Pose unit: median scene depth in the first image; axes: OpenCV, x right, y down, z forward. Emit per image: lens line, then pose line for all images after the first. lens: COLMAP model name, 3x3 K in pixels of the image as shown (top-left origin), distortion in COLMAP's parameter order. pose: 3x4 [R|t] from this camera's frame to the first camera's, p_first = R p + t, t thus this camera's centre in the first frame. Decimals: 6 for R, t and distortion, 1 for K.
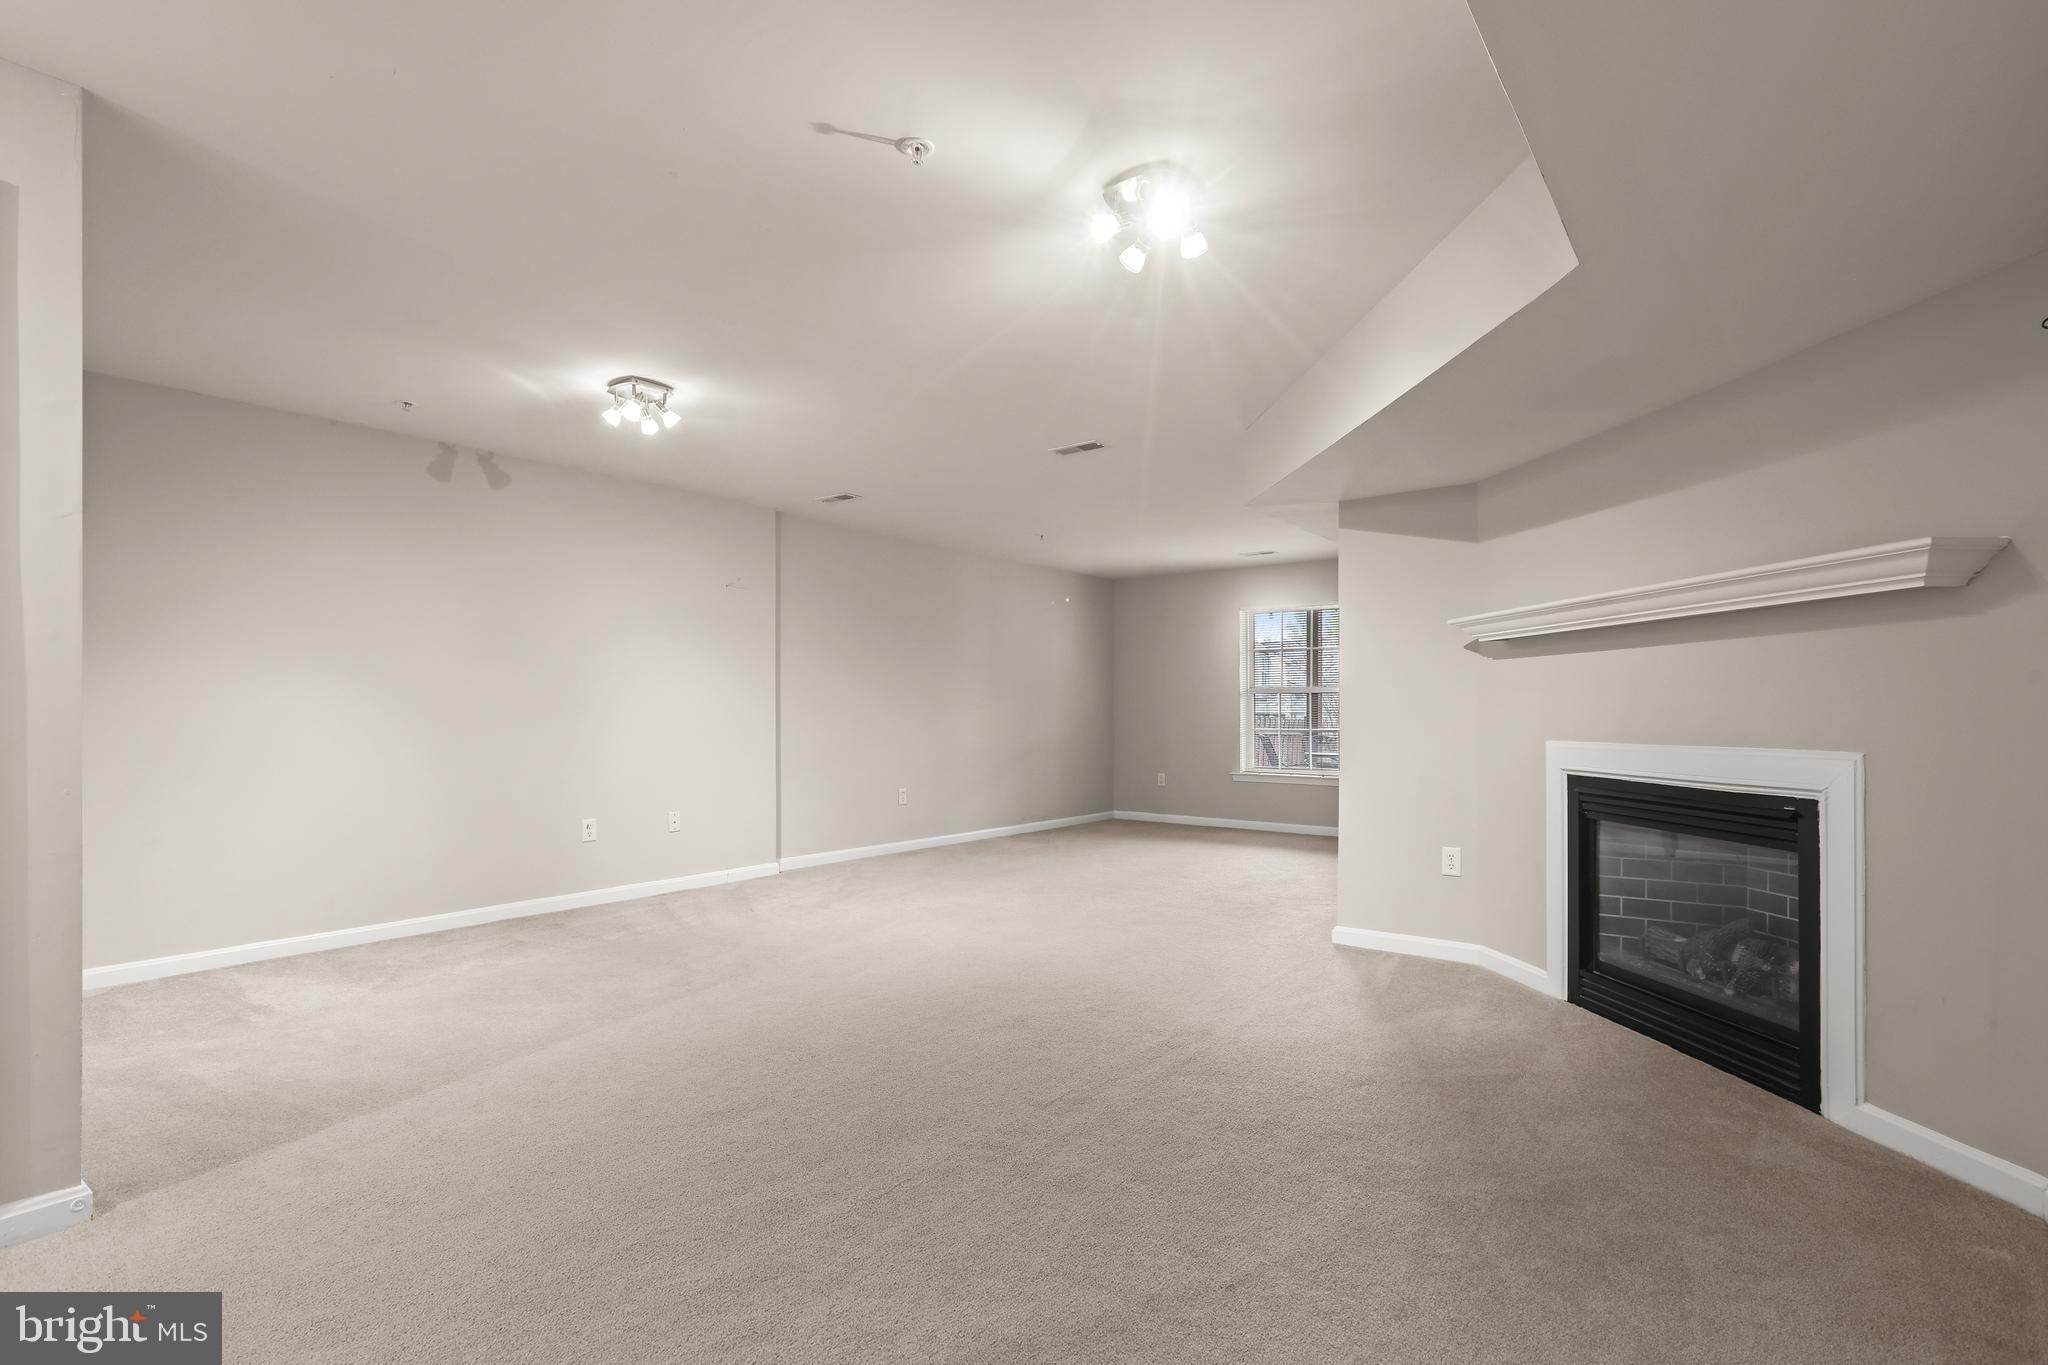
lens RADIAL K [[956.6, 0, 1020.5], [0, 956.6, 725.7], [0, 0, 1]] dist [-0.002246, -0.000309]
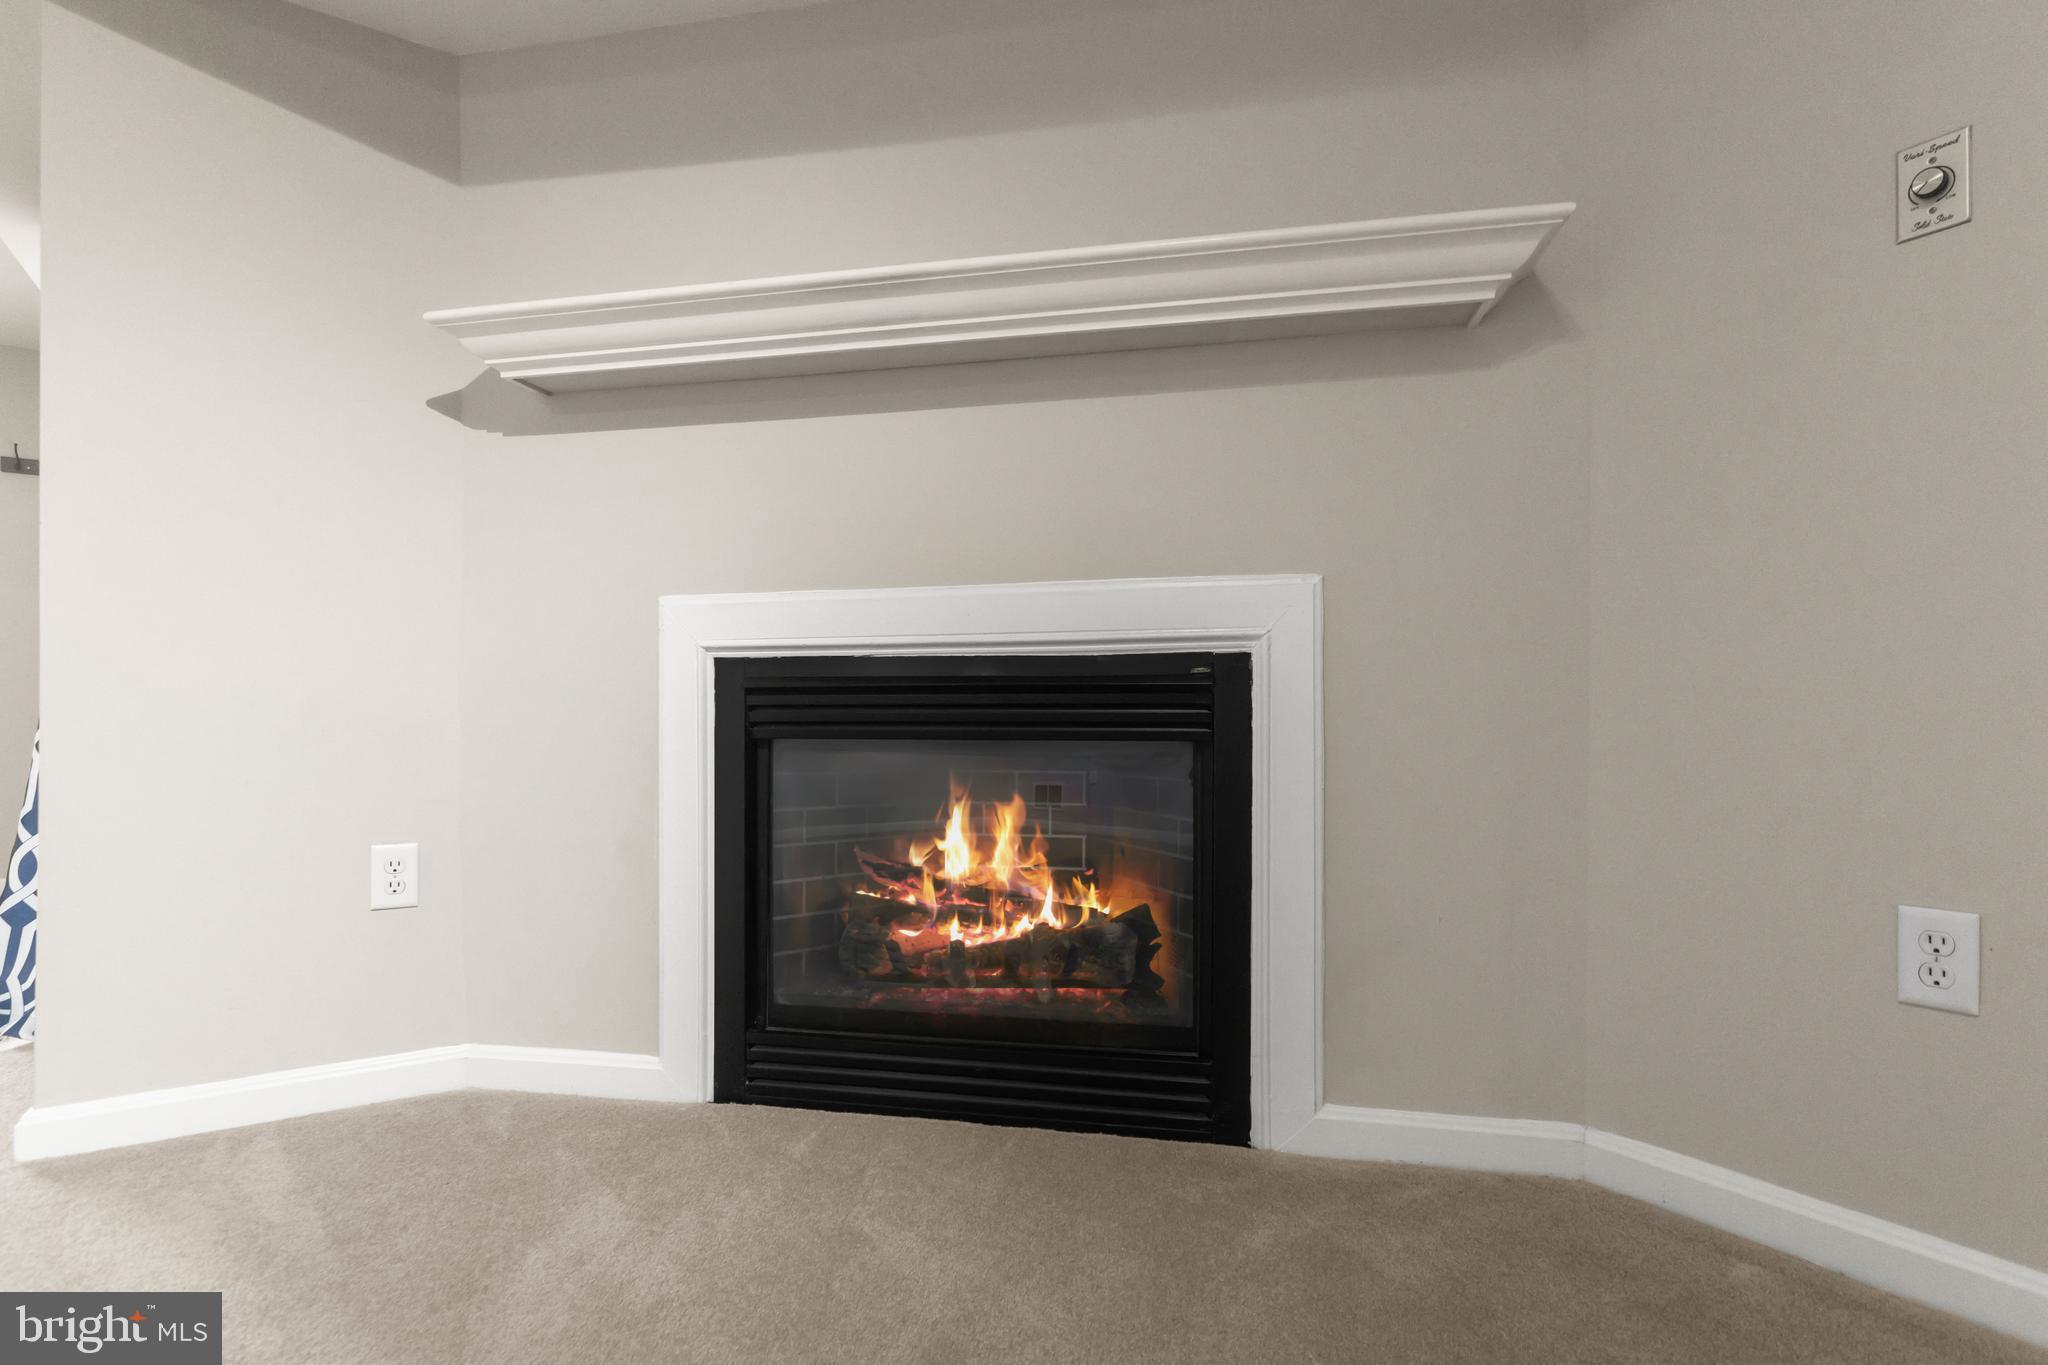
lens RADIAL K [[968.9, 0, 1021.6], [0, 968.9, 733.9], [0, 0, 1]] dist [-0.007708, -0.000271]
pose [[0.296091, 0.007353, 0.955131, 0.128333], [0.011935, 0.999864, -0.011397, 0.101912], [-0.955085, 0.014774, 0.295963, 0.707426]]
